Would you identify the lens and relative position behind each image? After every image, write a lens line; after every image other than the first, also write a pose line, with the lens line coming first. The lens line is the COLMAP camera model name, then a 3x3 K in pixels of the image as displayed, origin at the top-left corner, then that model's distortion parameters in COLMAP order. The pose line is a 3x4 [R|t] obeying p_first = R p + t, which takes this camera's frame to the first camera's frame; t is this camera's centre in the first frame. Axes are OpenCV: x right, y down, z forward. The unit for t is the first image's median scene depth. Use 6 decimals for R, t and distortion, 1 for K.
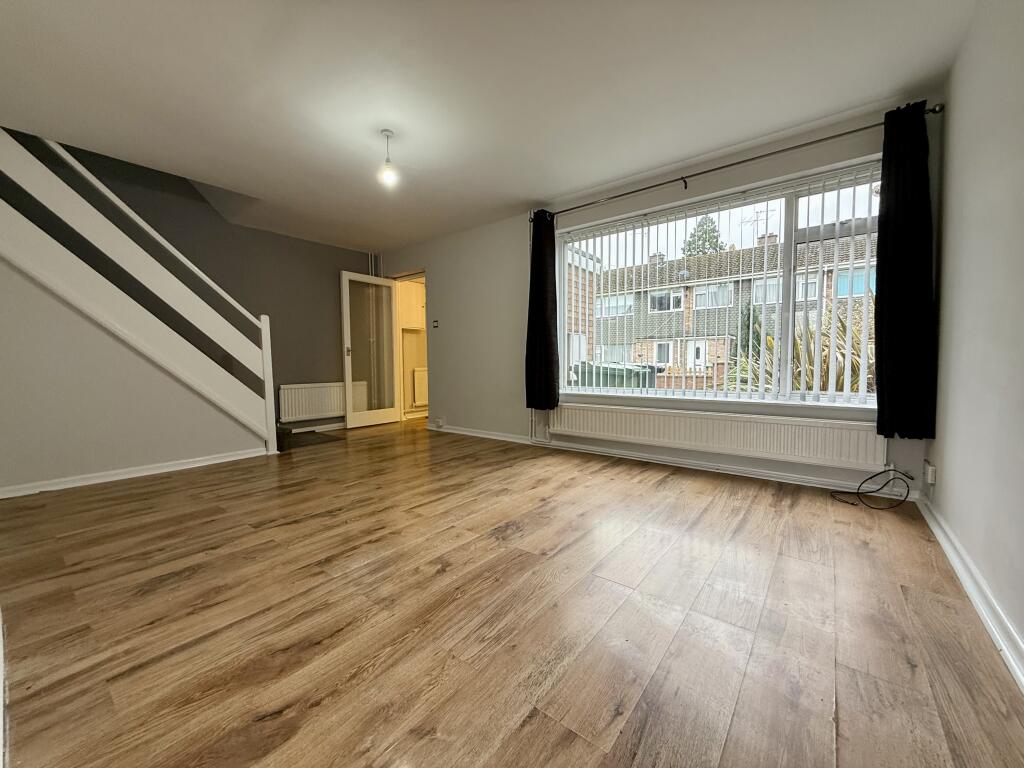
lens RADIAL K [[406.5, 0, 509.9], [0, 406.5, 384.1], [0, 0, 1]] dist [0.000720, 0.000067]
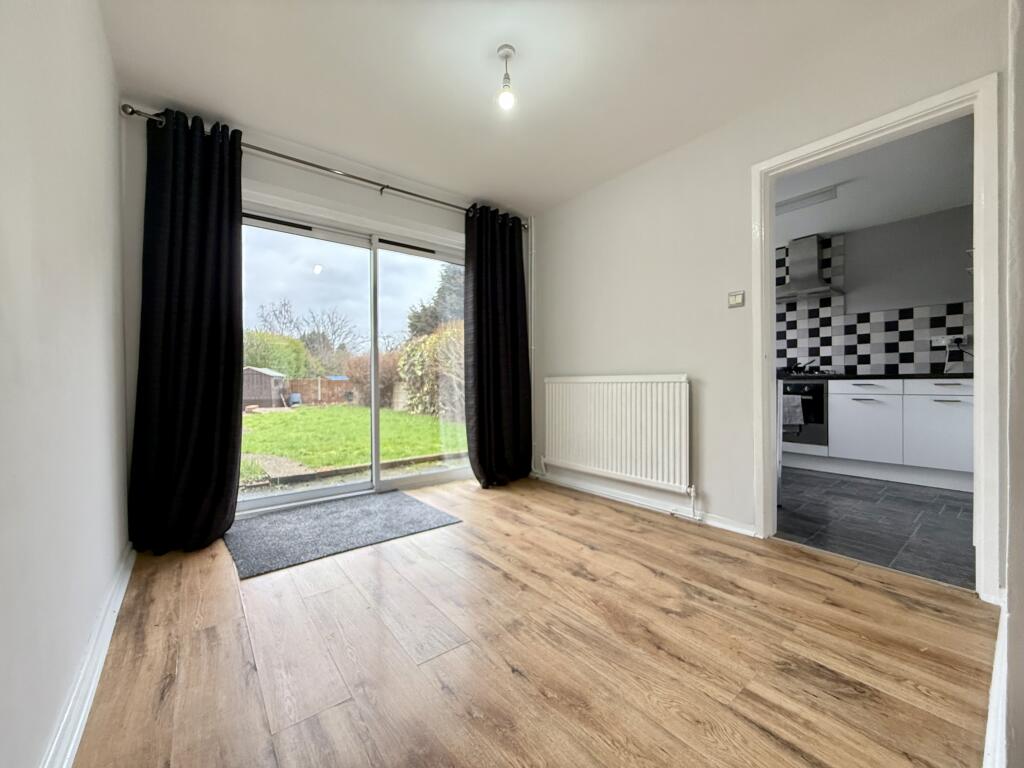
lens RADIAL K [[406.5, 0, 510.4], [0, 406.5, 381.5], [0, 0, 1]] dist [0.000720, 0.000067]
pose [[-0.238886, 0.013648, -0.970952, 0.599534], [-0.046878, 0.998573, 0.025570, -0.061900], [0.969915, 0.051625, -0.237906, 0.783137]]
